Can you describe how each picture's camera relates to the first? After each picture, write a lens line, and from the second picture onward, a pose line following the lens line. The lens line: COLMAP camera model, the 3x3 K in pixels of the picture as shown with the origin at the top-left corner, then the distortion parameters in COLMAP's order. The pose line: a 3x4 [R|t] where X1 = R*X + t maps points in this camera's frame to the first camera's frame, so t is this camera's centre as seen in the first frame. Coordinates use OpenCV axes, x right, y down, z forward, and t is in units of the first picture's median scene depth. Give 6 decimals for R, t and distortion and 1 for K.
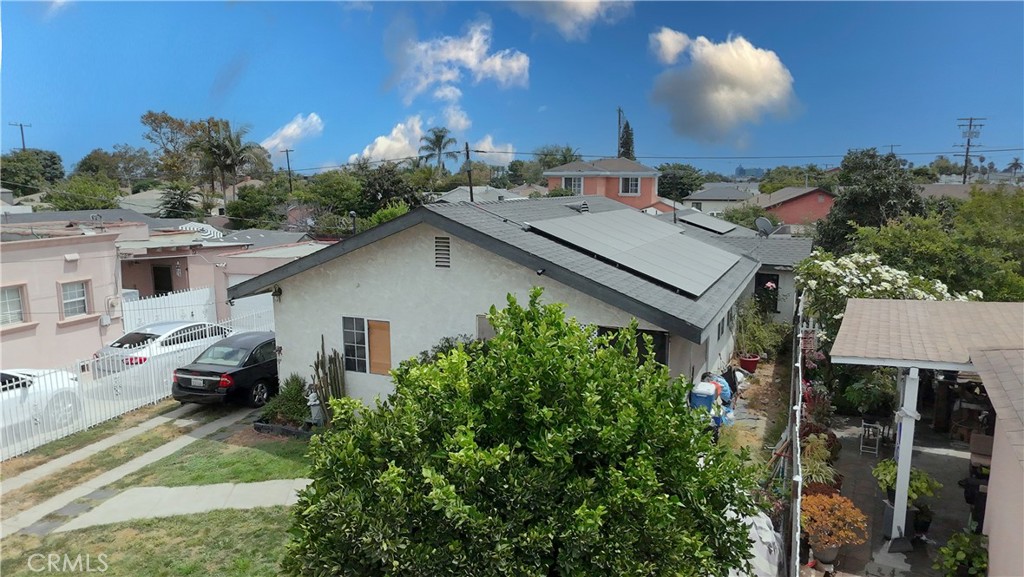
lens RADIAL K [[655.4, 0, 511.8], [0, 655.4, 288.8], [0, 0, 1]] dist [0.003240, -0.000135]
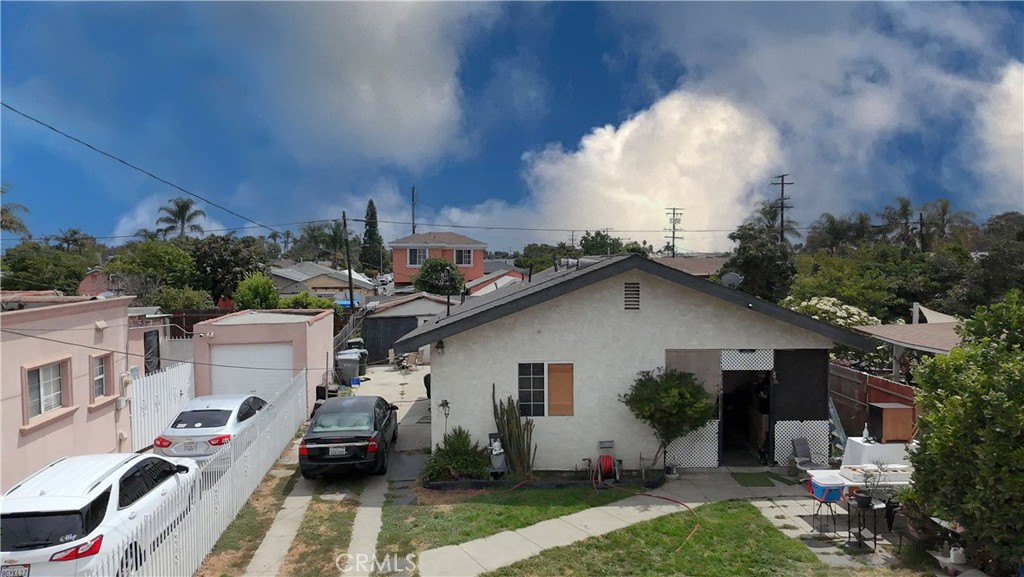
lens RADIAL K [[655.4, 0, 511.2], [0, 655.4, 289.6], [0, 0, 1]] dist [0.003240, -0.000135]
pose [[0.909105, -0.016849, 0.416226, -0.676900], [0.065655, 0.992489, -0.103225, 0.032091], [-0.411360, 0.121170, 0.903383, 0.055148]]
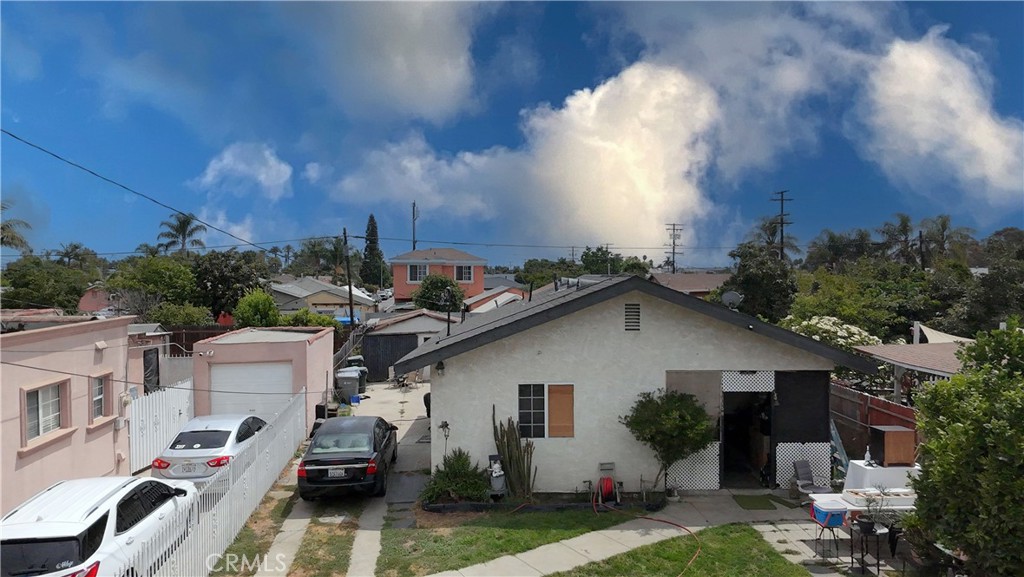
lens RADIAL K [[655.4, 0, 511.2], [0, 655.4, 289.4], [0, 0, 1]] dist [0.003240, -0.000135]
pose [[0.909278, -0.006047, 0.416146, -0.677131], [0.064019, 0.990026, -0.125497, 0.022367], [-0.411237, 0.140753, 0.900596, 0.053594]]
